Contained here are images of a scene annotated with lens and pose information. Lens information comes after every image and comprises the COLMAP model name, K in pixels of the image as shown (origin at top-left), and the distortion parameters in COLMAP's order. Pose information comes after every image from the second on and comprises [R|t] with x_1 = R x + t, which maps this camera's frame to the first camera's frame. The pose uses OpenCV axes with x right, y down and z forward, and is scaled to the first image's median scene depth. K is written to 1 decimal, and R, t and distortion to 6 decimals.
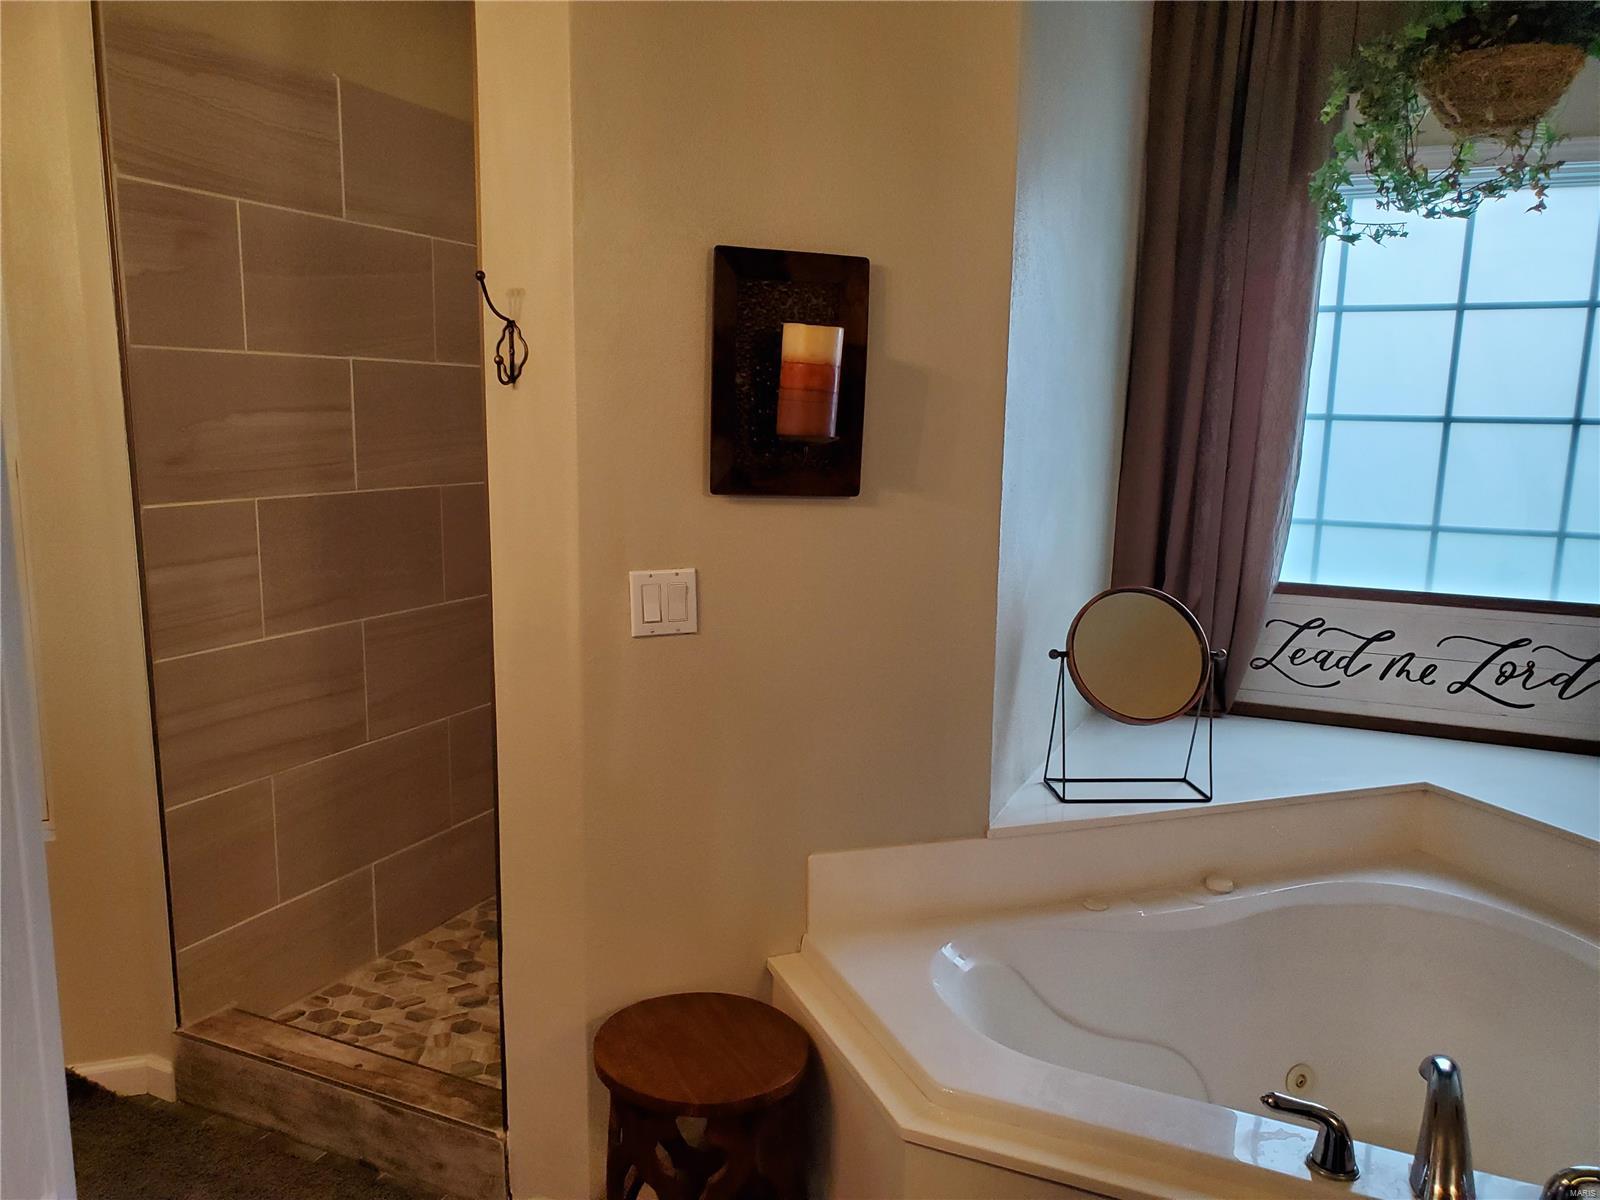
lens RADIAL K [[1255.5, 0, 752.6], [0, 1255.5, 631.8], [0, 0, 1]] dist [0.048768, -0.005901]
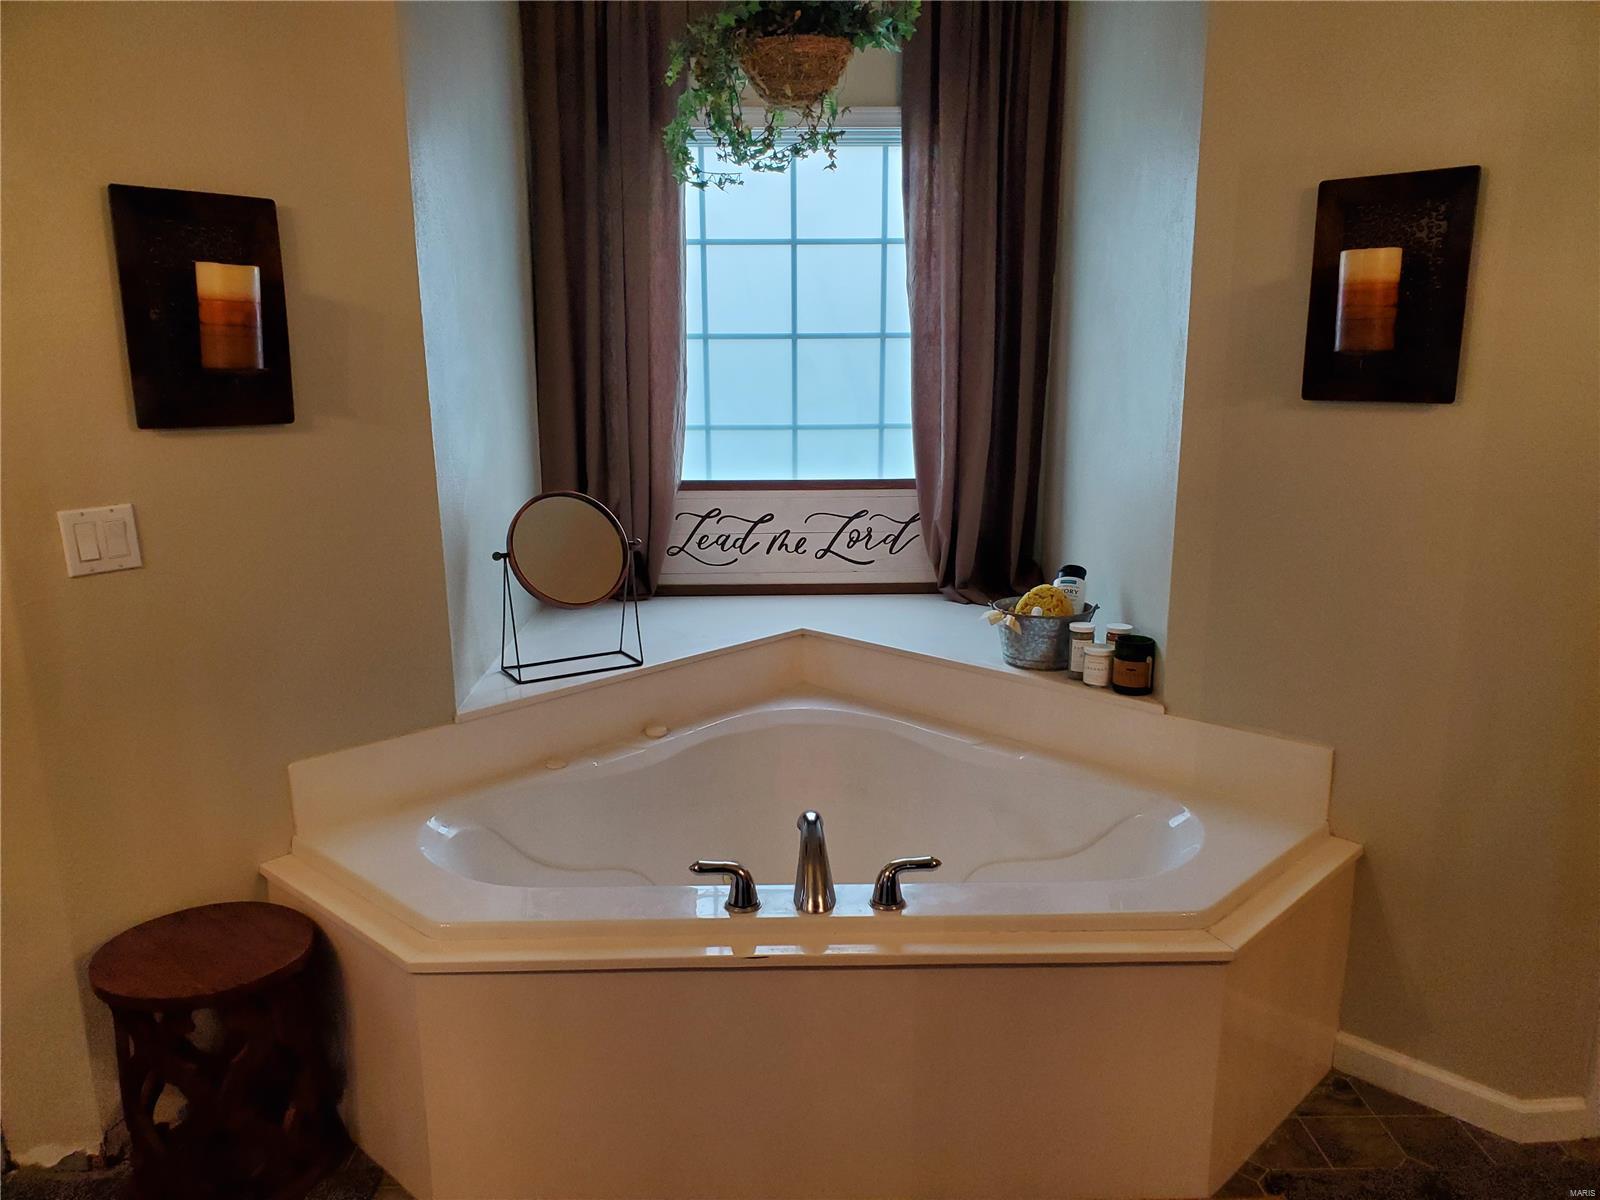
lens RADIAL K [[1246.6, 0, 800.0], [0, 1246.6, 600.0], [0, 0, 1]] dist [0.082516, -0.115266]
pose [[0.886355, -0.122891, 0.446400, -0.024406], [0.106552, 0.992395, 0.061633, 0.016302], [-0.450579, -0.007064, 0.892709, -0.119836]]
